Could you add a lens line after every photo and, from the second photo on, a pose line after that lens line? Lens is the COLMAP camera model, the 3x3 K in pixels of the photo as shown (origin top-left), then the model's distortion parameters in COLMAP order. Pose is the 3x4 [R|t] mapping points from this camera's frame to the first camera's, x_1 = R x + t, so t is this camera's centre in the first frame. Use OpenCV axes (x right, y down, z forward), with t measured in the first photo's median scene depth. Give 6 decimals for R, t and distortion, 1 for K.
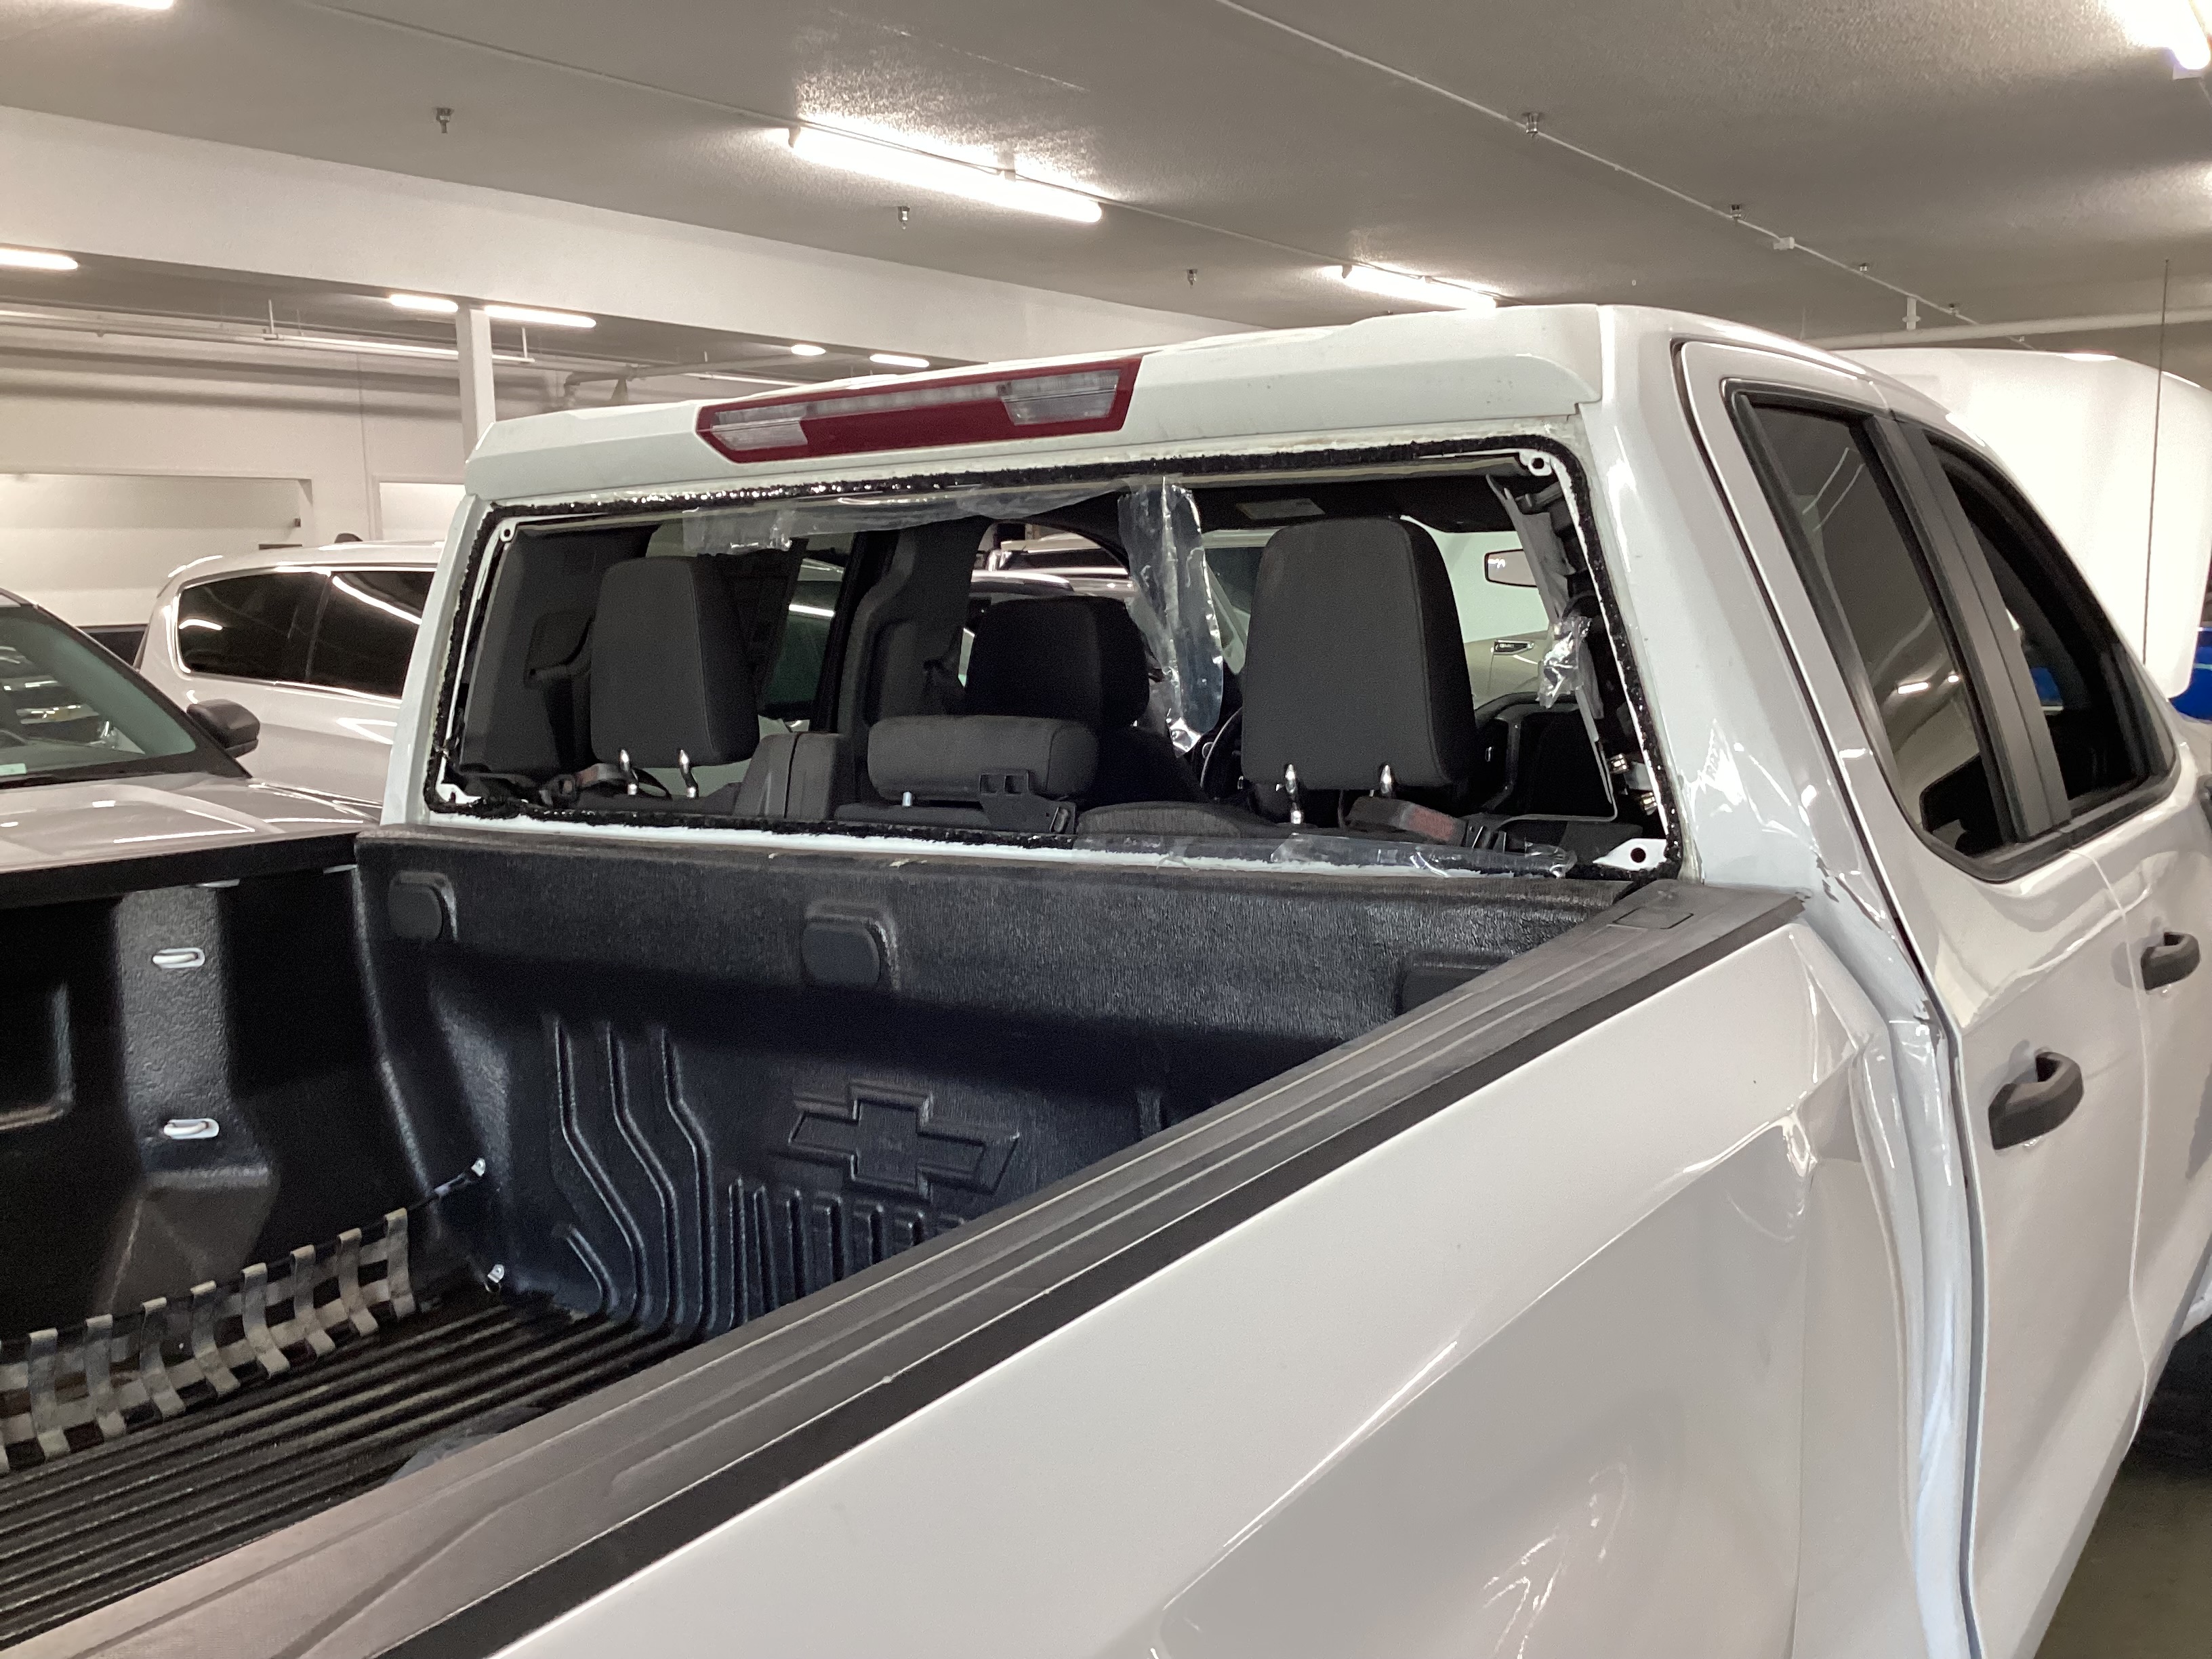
lens RADIAL K [[1999.3, 0, 1109.2], [0, 1999.3, 811.3], [0, 0, 1]] dist [0.139340, -0.298135]
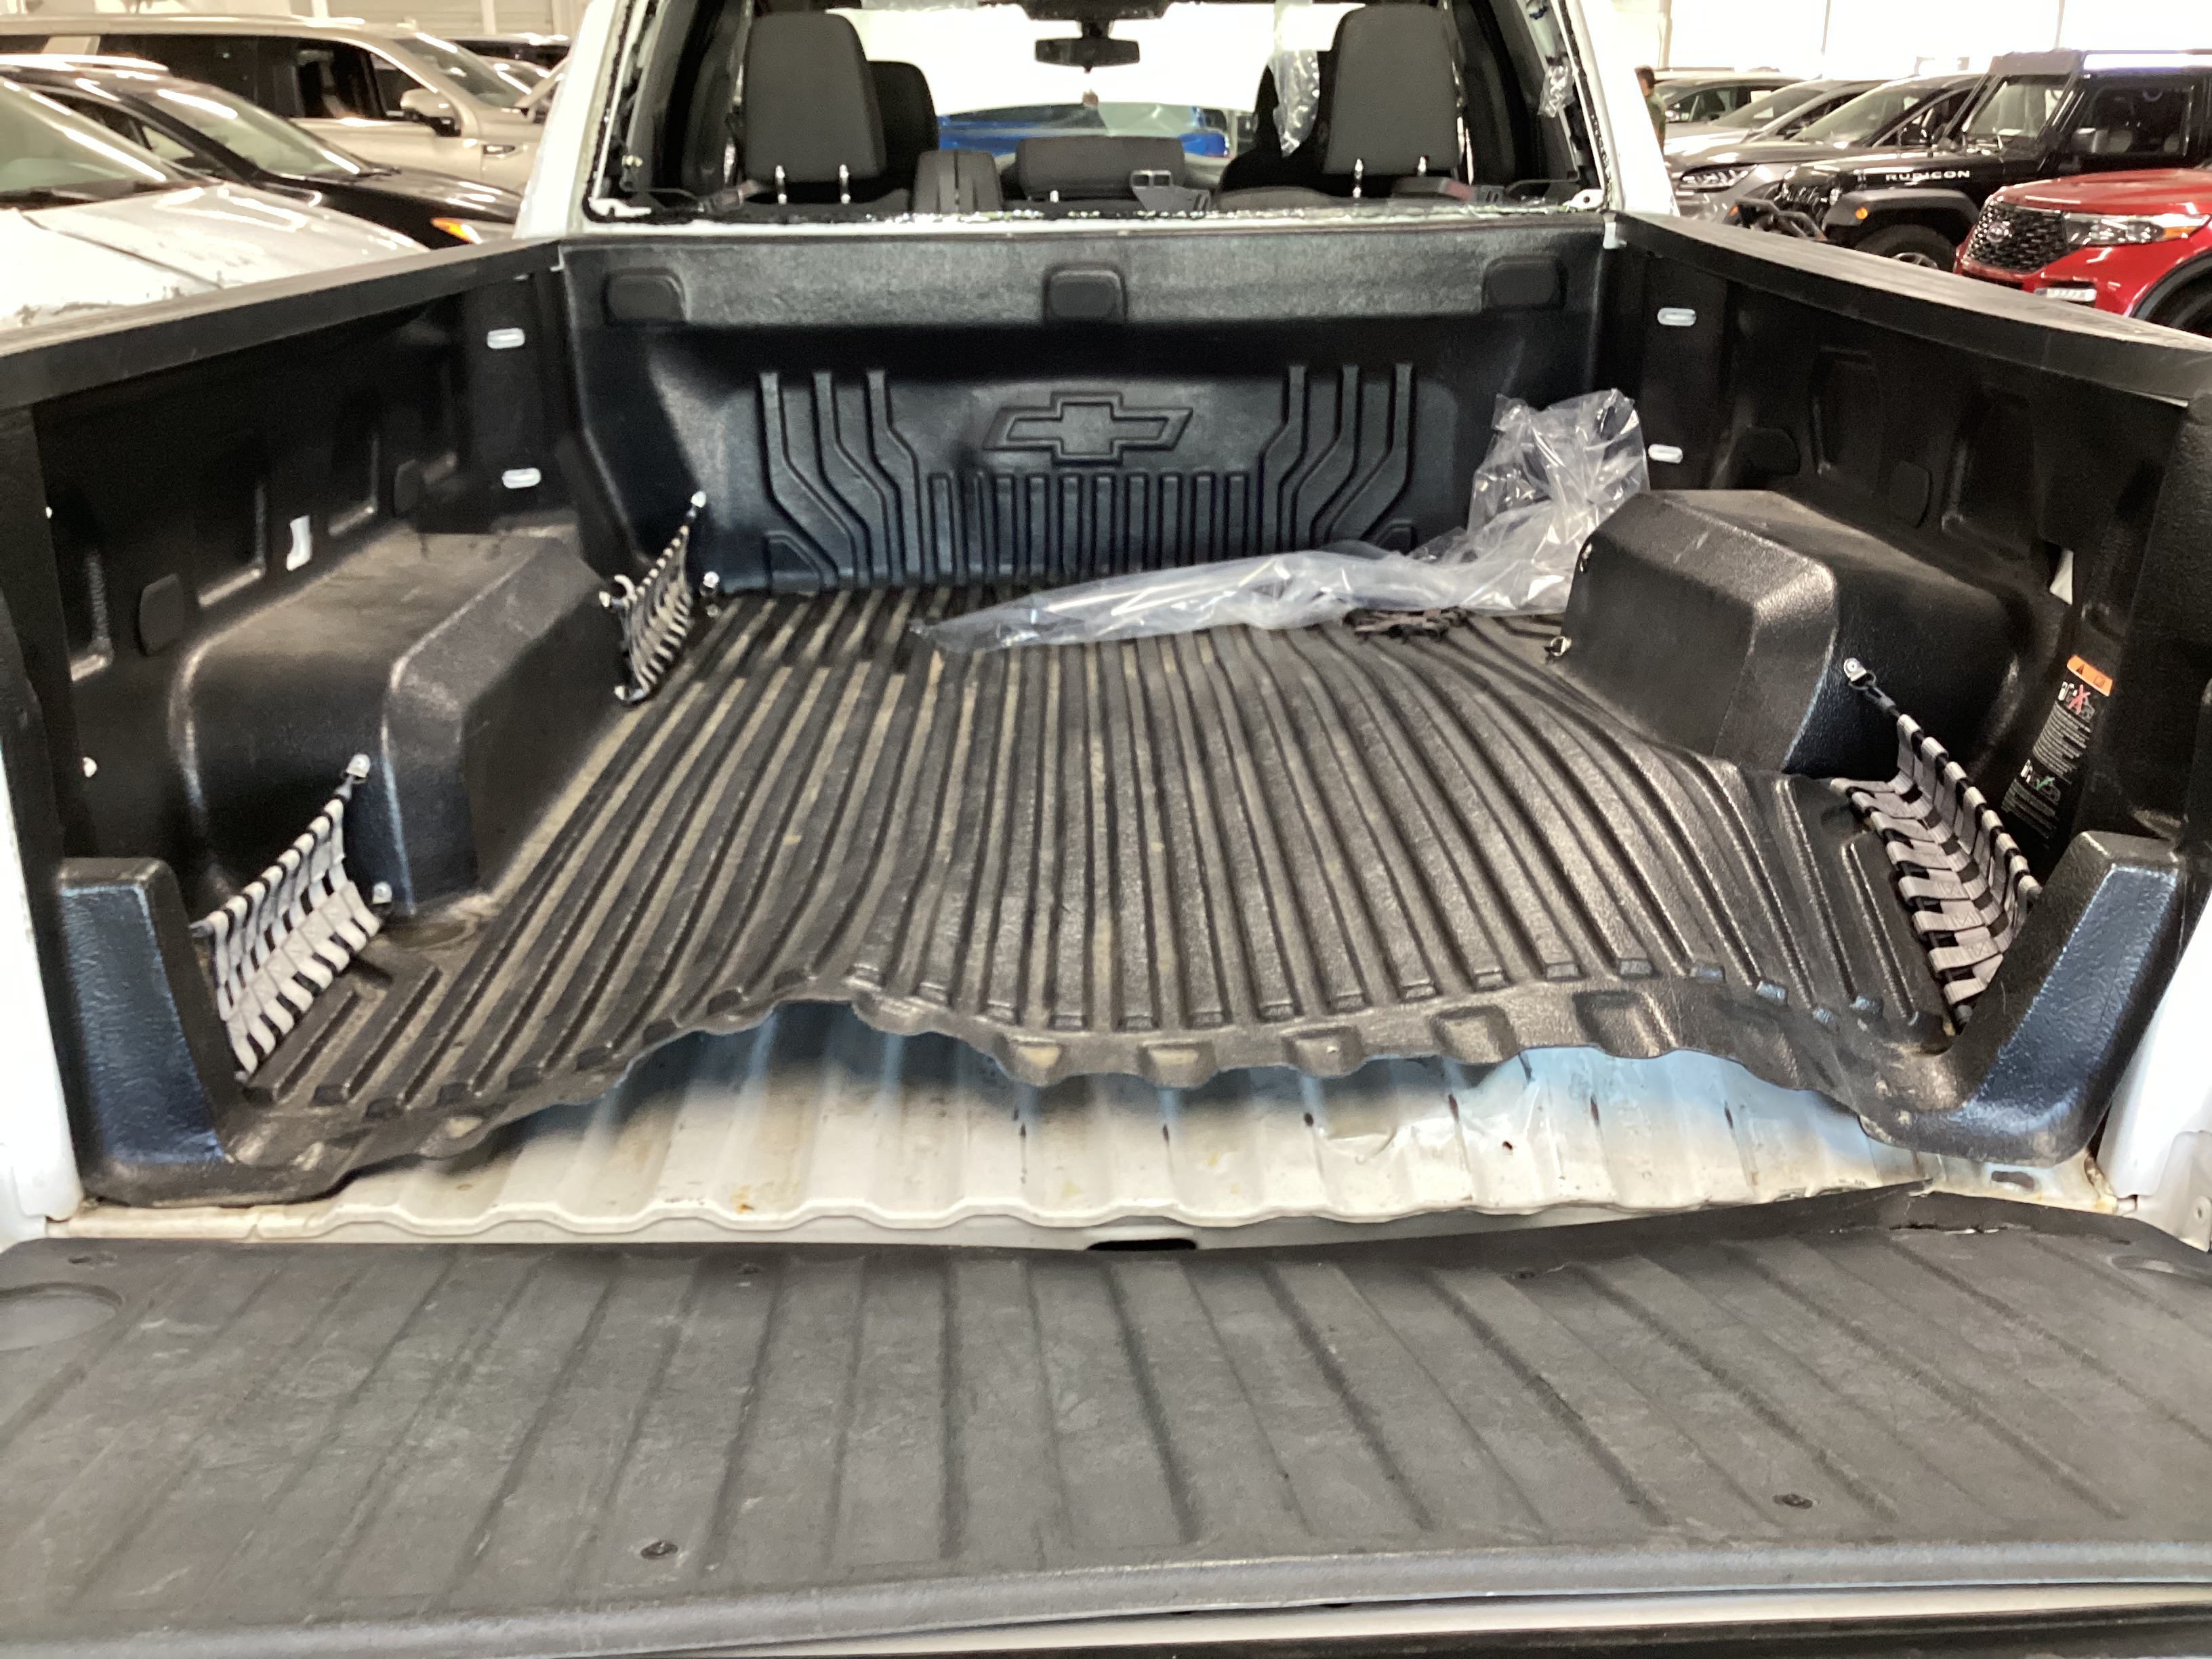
lens RADIAL K [[2009.9, 0, 1108.4], [0, 2009.9, 825.2], [0, 0, 1]] dist [0.137485, -0.301288]
pose [[0.816462, -0.175104, 0.550207, -0.904359], [0.046507, 0.969754, 0.239613, 0.080623], [-0.575523, -0.170046, 0.799911, -0.273633]]
